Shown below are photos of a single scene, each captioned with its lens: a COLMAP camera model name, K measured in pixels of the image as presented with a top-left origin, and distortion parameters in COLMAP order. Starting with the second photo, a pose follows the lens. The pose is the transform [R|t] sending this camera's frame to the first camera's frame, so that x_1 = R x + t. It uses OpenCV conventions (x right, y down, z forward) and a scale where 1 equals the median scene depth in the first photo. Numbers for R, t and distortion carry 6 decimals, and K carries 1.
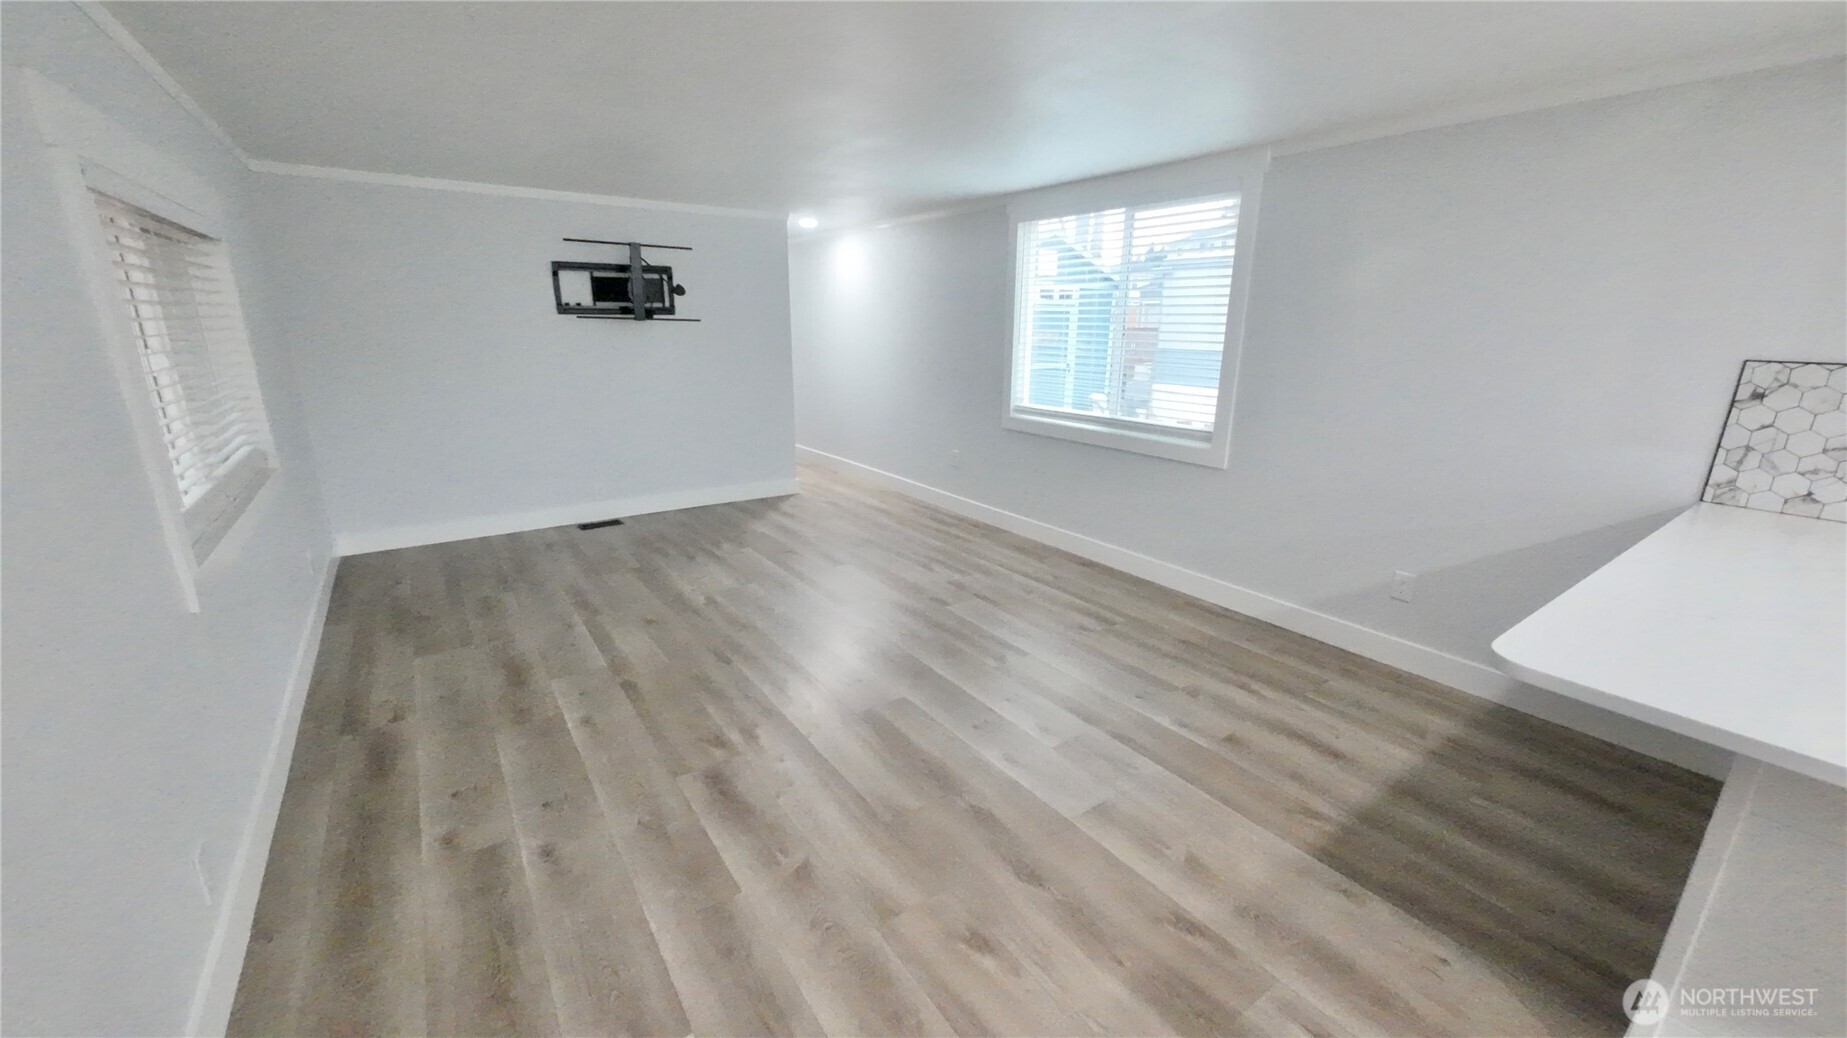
lens RADIAL K [[715.4, 0, 925.4], [0, 715.4, 524.0], [0, 0, 1]] dist [0.002278, -0.000102]
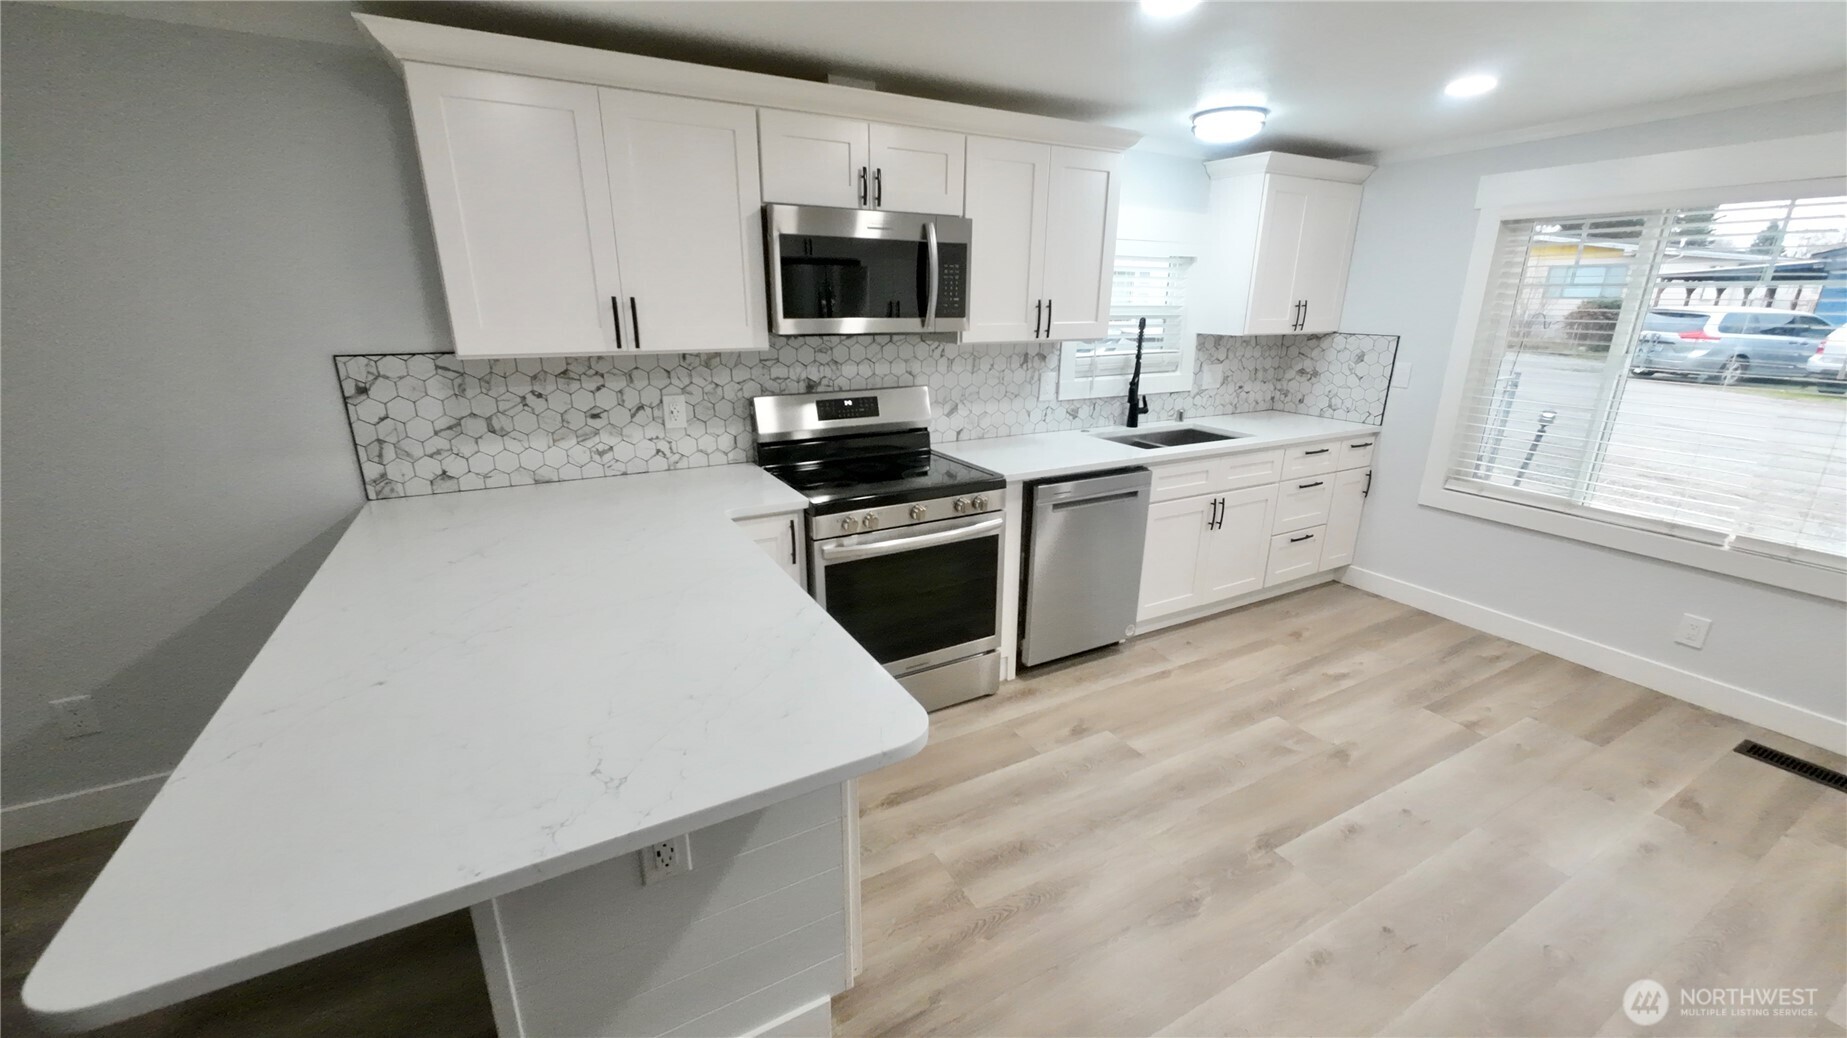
lens RADIAL K [[715.4, 0, 920.8], [0, 715.4, 520.2], [0, 0, 1]] dist [0.002278, -0.000102]
pose [[0.097038, -0.284996, 0.953604, 0.238264], [0.284917, 0.925982, 0.247748, -0.037247], [-0.953628, 0.247657, 0.171056, 0.136785]]
